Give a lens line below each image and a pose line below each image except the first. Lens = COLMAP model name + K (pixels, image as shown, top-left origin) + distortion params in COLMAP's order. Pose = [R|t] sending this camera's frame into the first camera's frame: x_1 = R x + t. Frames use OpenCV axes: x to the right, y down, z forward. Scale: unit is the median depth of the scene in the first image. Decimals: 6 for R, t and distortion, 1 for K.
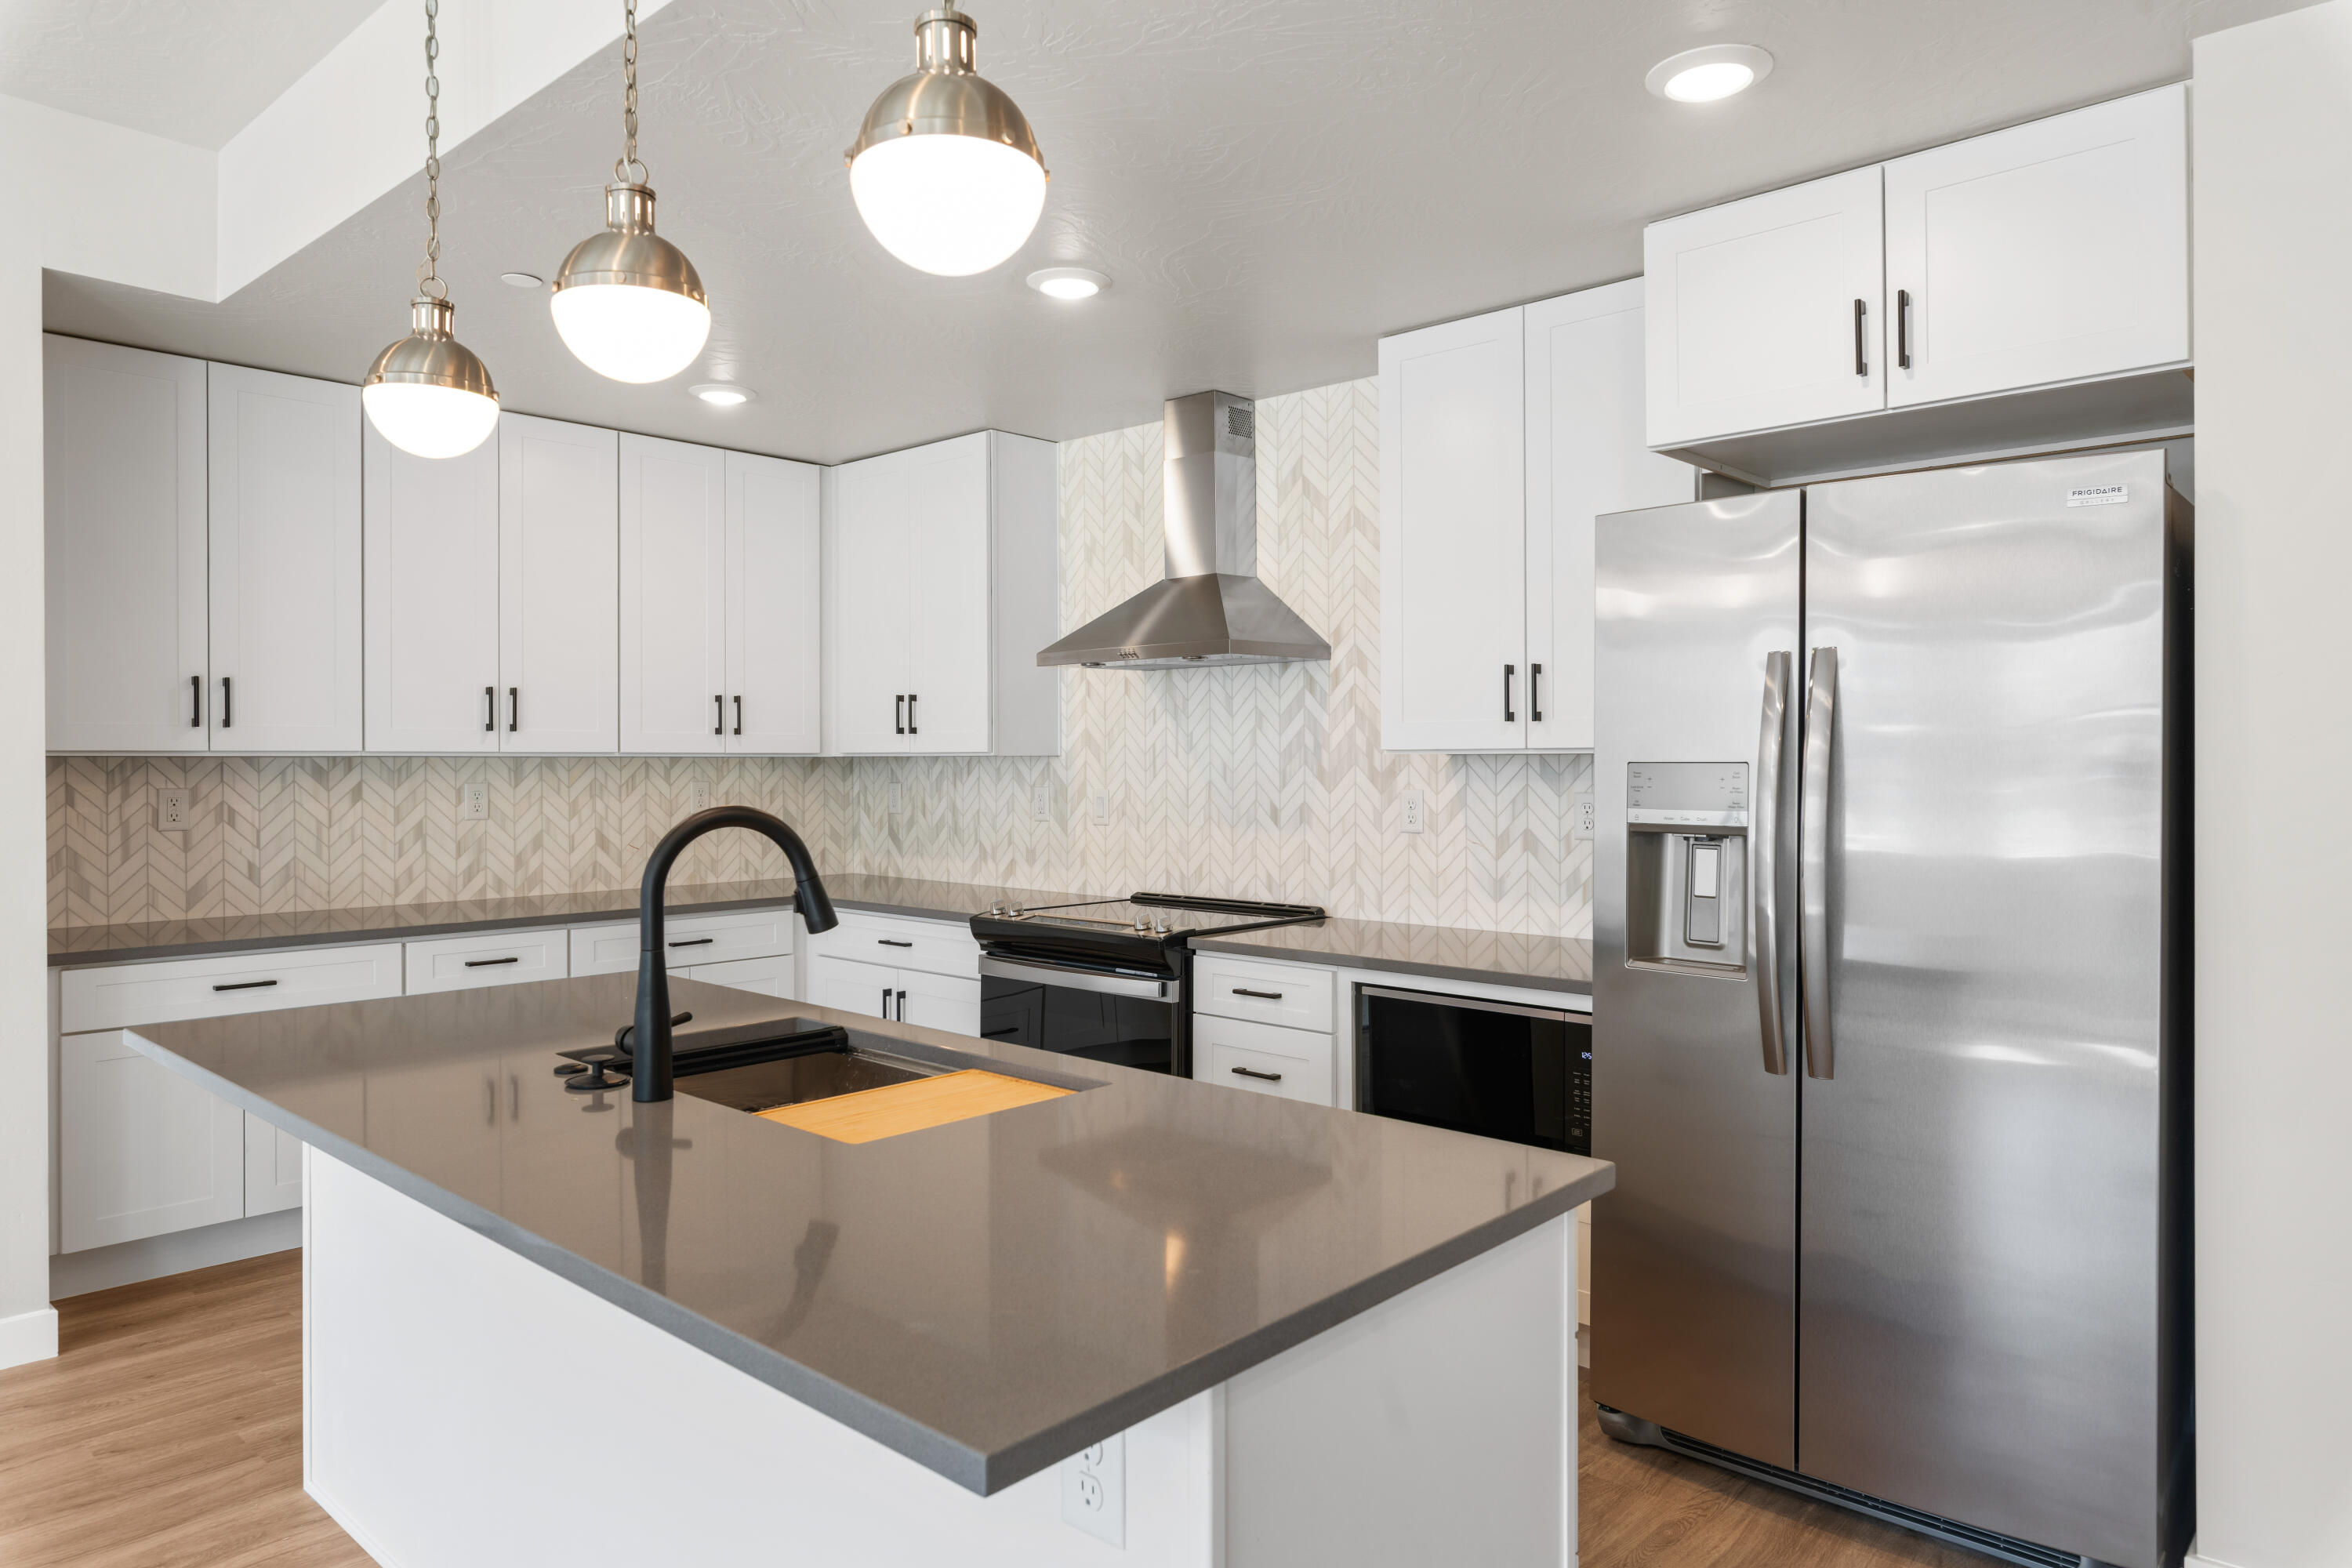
lens RADIAL K [[1485.3, 0, 1141.7], [0, 1485.3, 768.8], [0, 0, 1]] dist [0.000233, 0.006354]
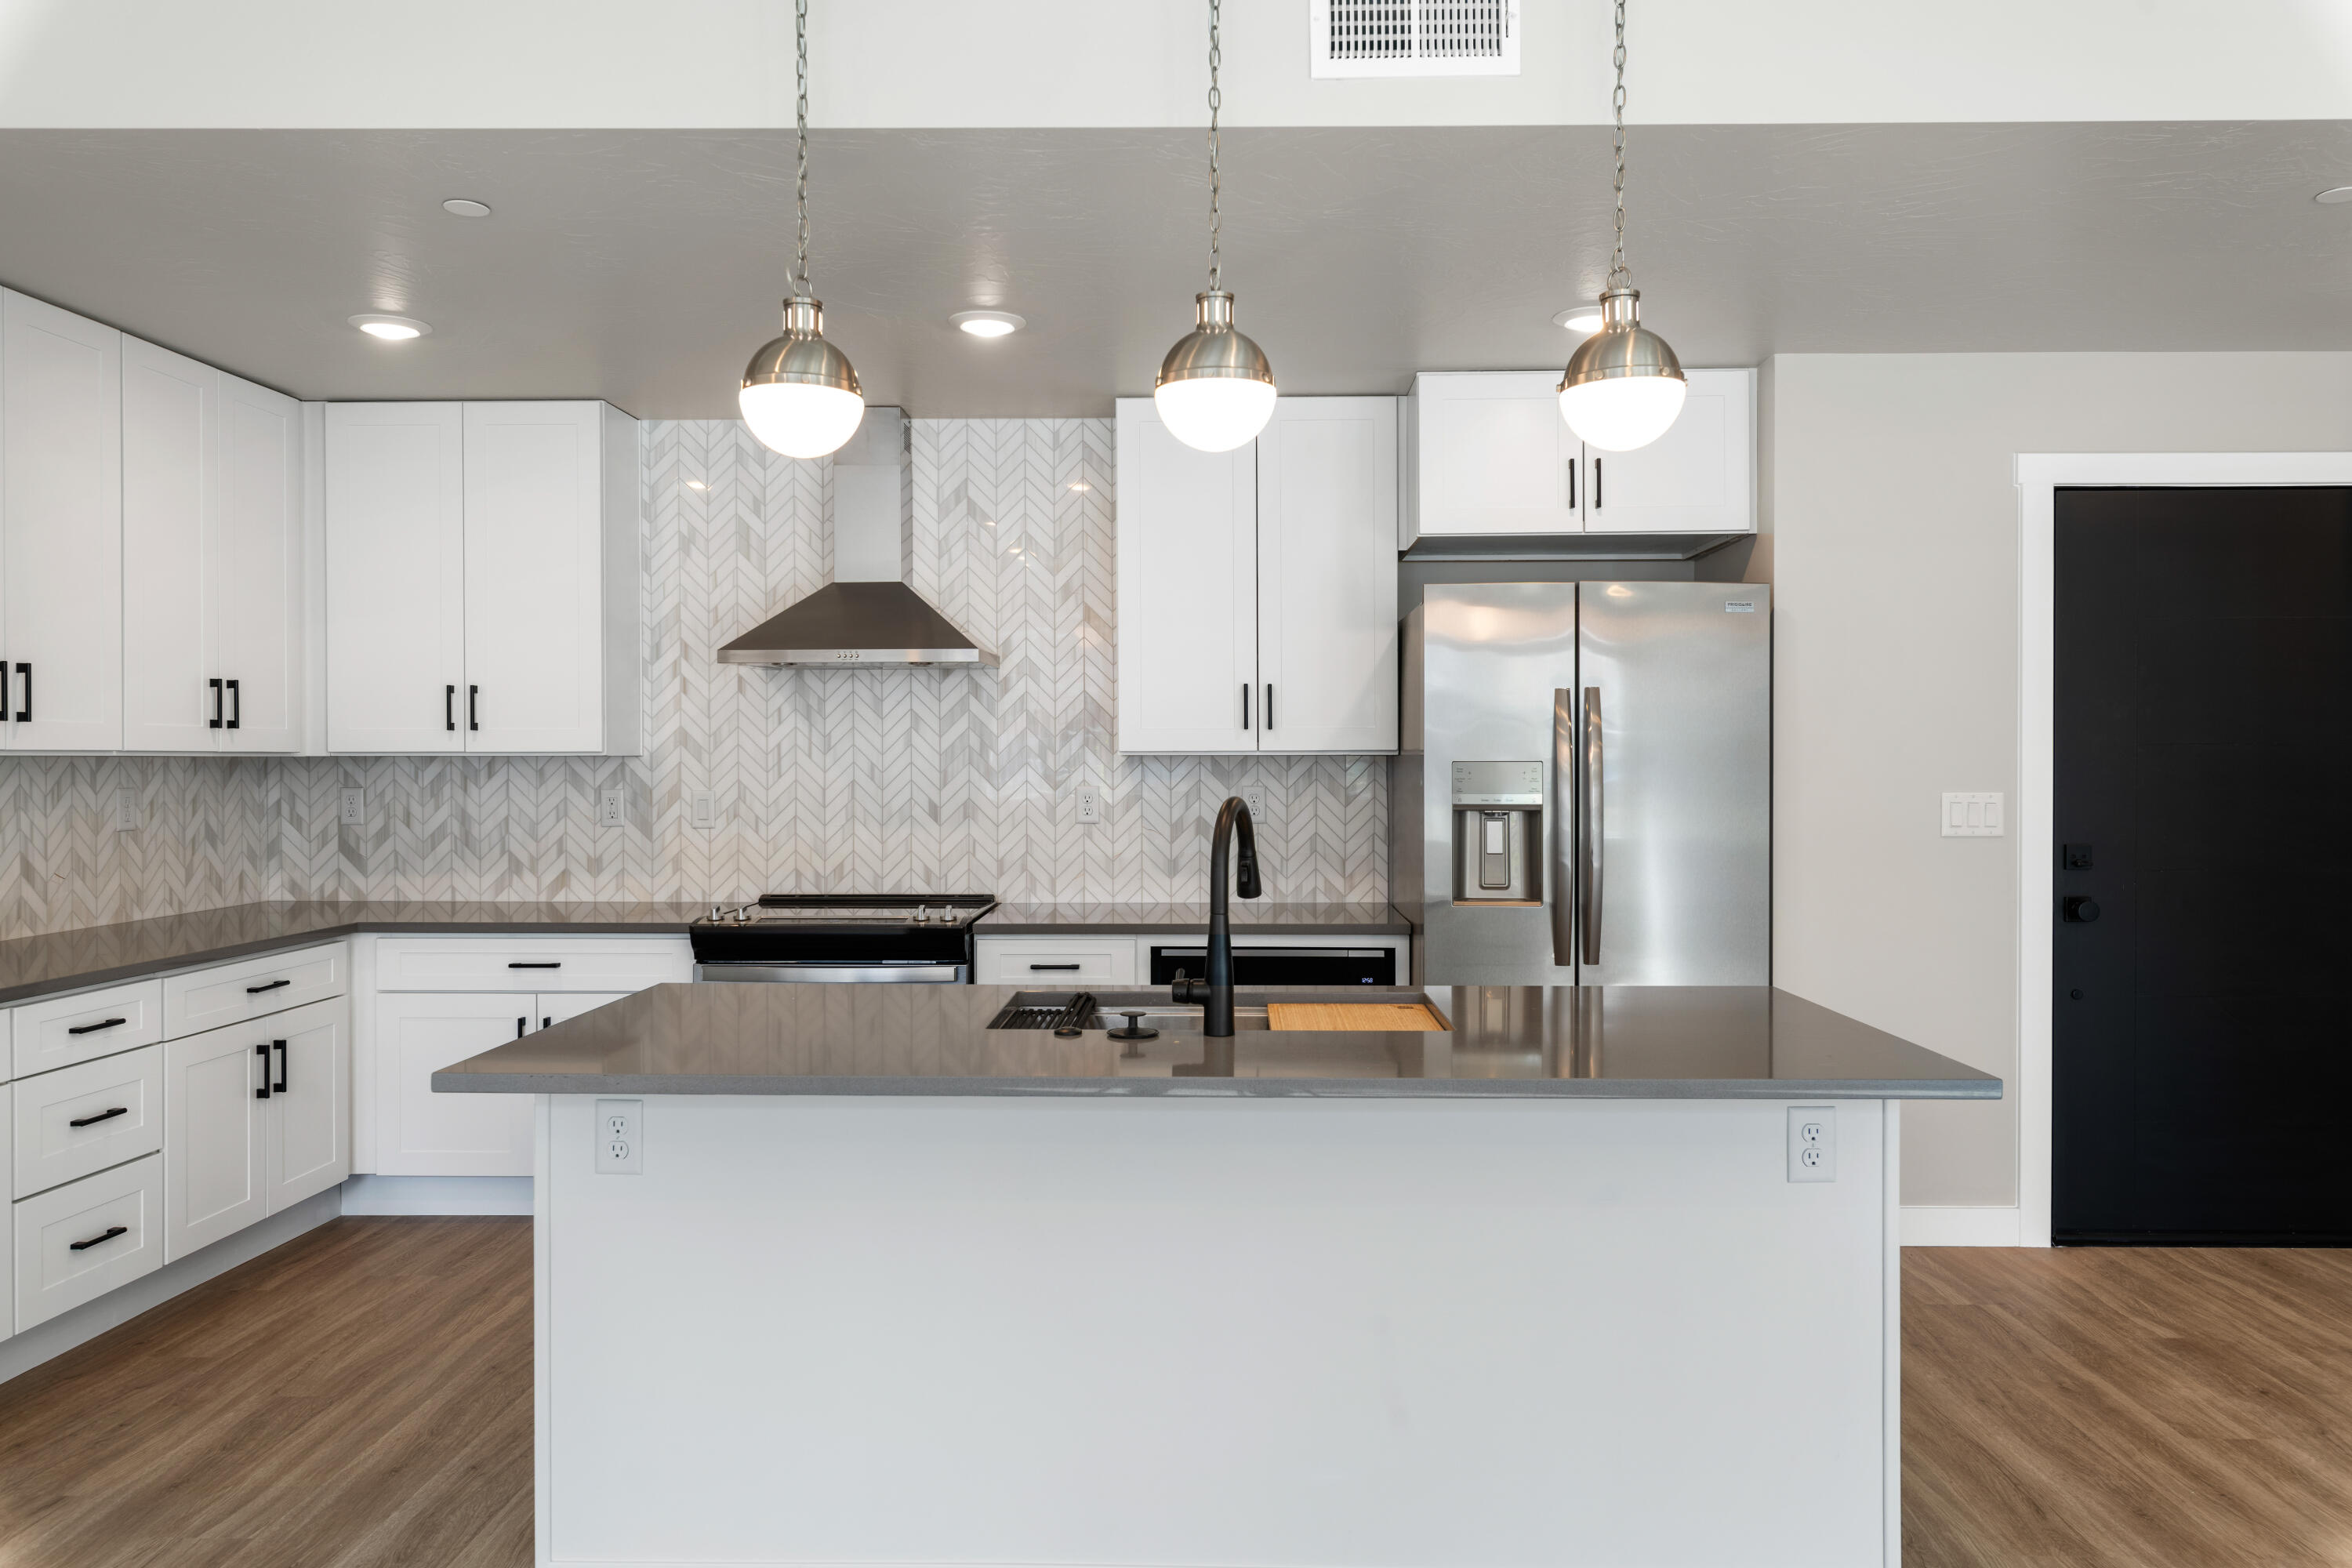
lens RADIAL K [[1640.7, 0, 1188.8], [0, 1640.7, 765.3], [0, 0, 1]] dist [-0.007469, 0.006804]
pose [[0.745957, -0.002460, 0.665990, -0.564978], [0.004525, 0.999989, -0.001374, 0.000248], [-0.665979, 0.004039, 0.745959, 0.002704]]
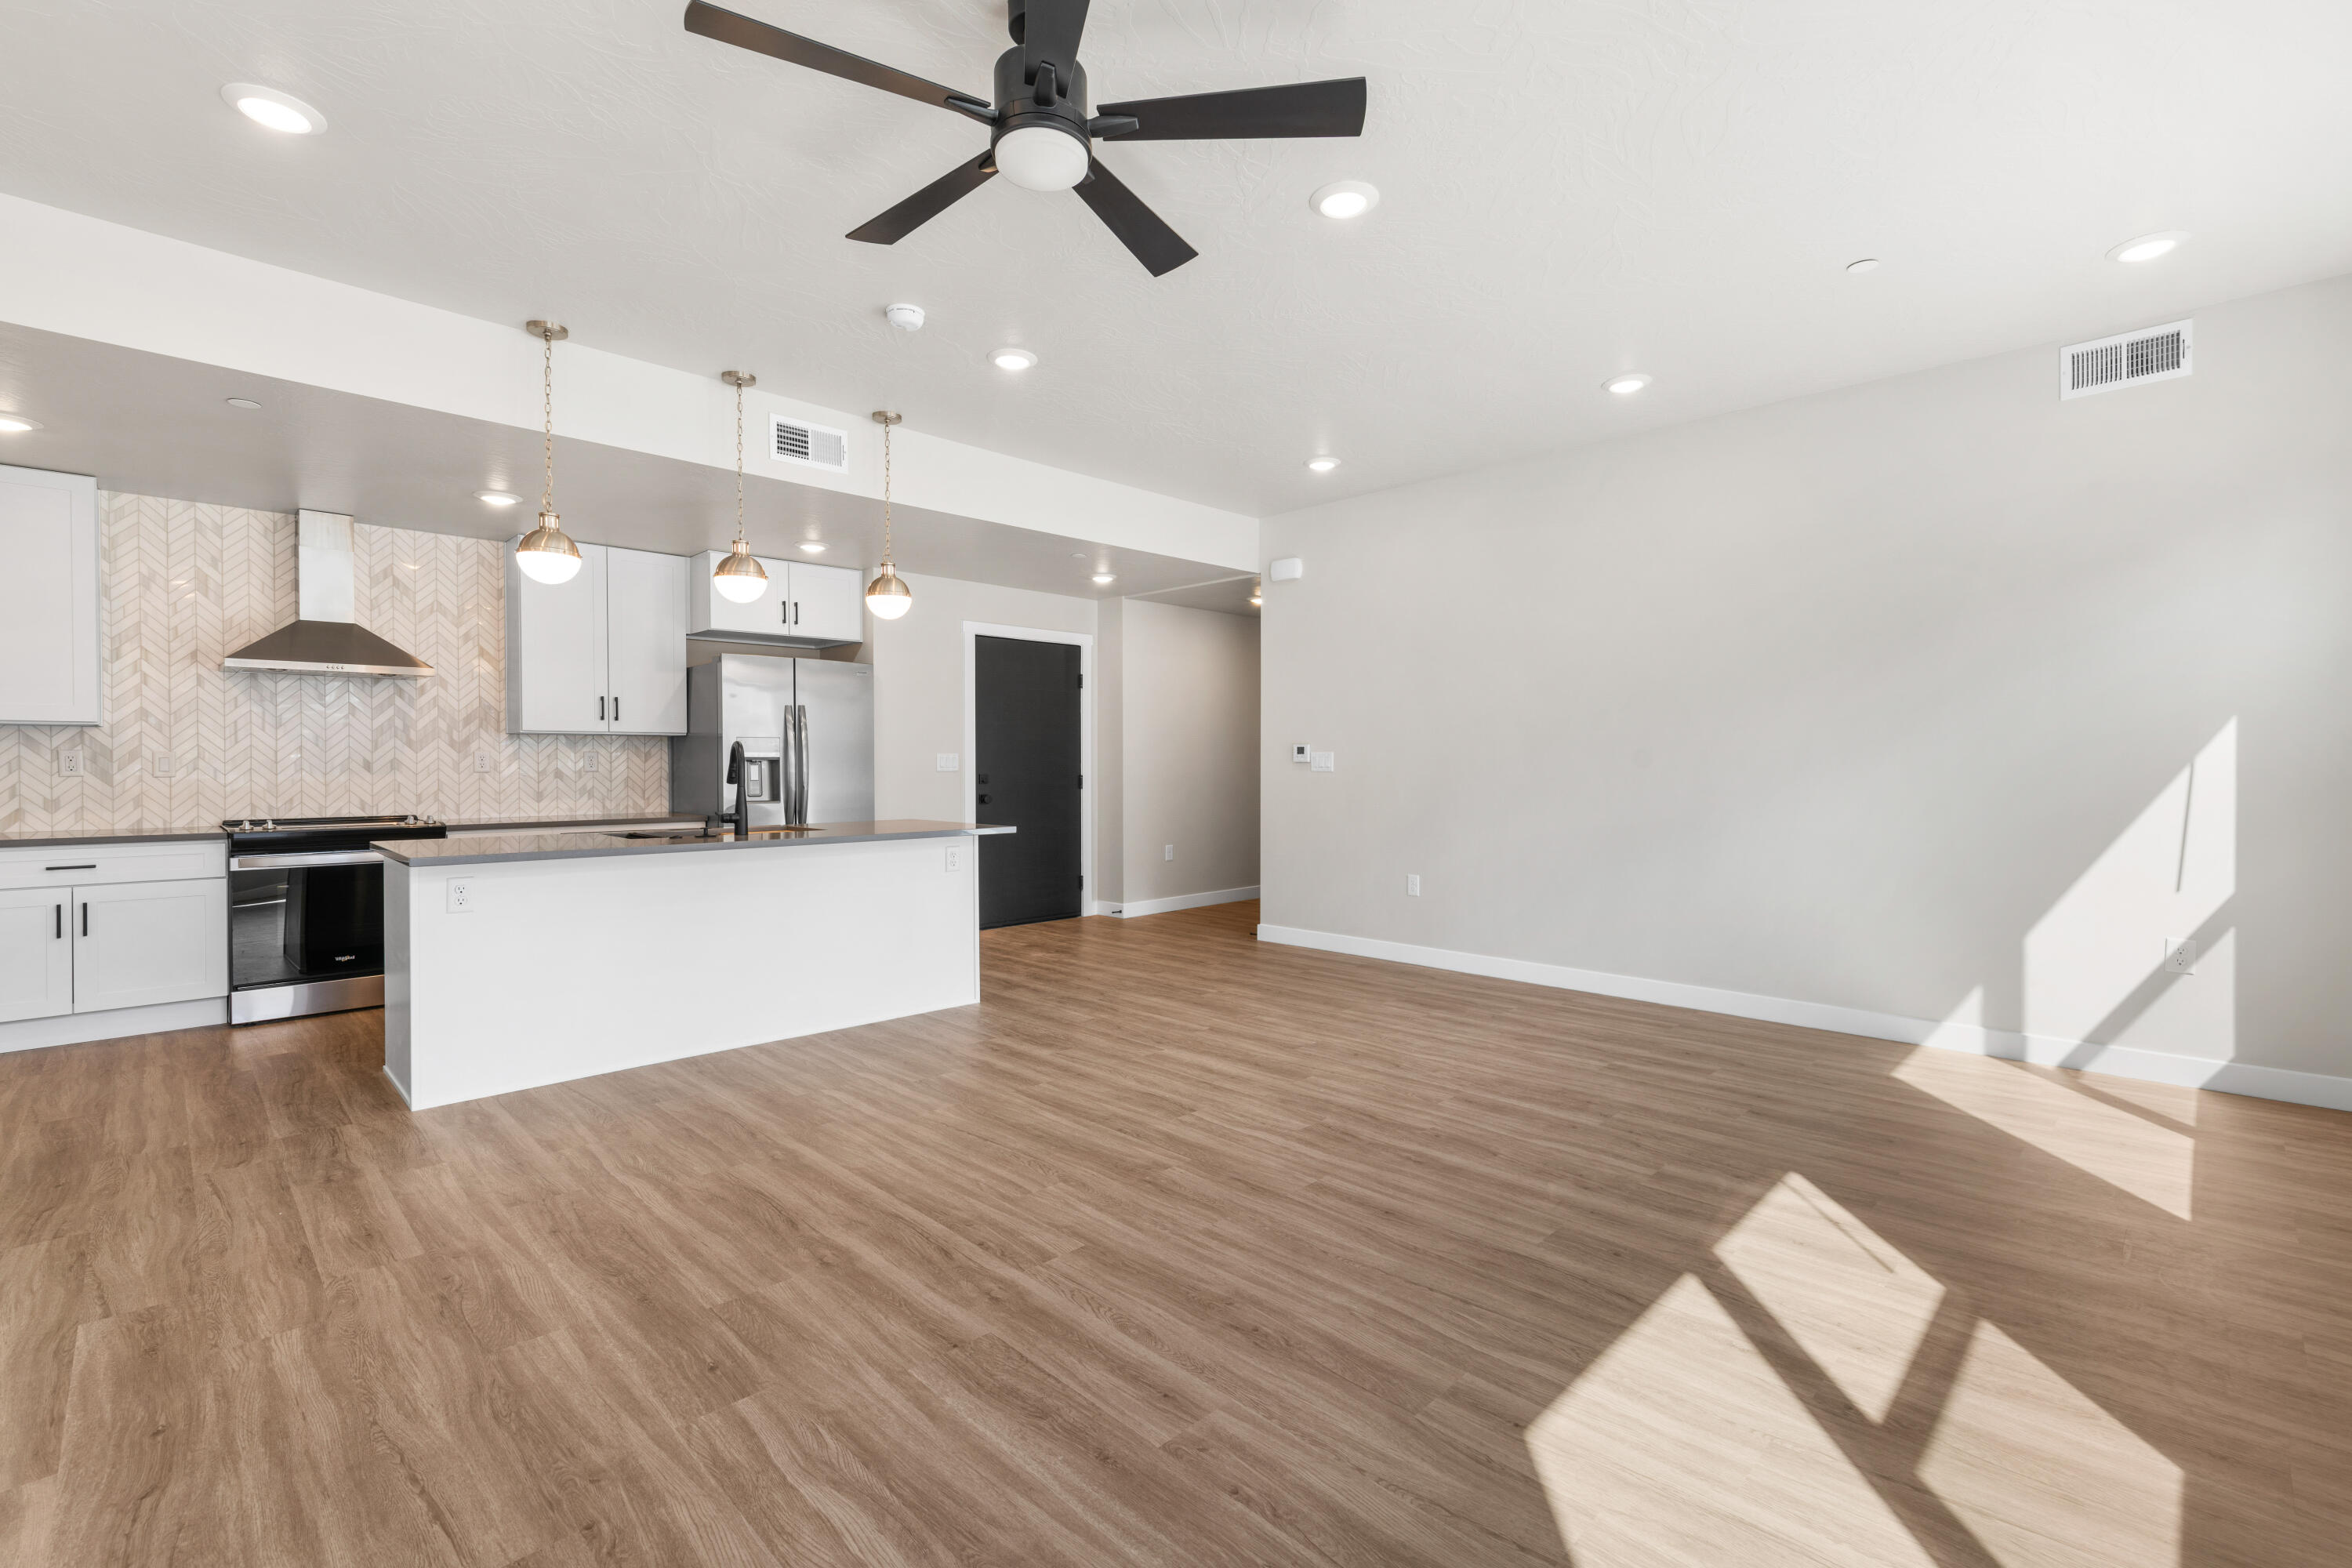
lens RADIAL K [[1030.2, 0, 1217.3], [0, 1030.2, 772.3], [0, 0, 1]] dist [-0.002527, -0.002124]
pose [[0.020259, -0.007794, 0.999764, -1.104364], [0.006559, 0.999949, 0.007663, 0.036636], [-0.999773, 0.006402, 0.020309, -0.014344]]
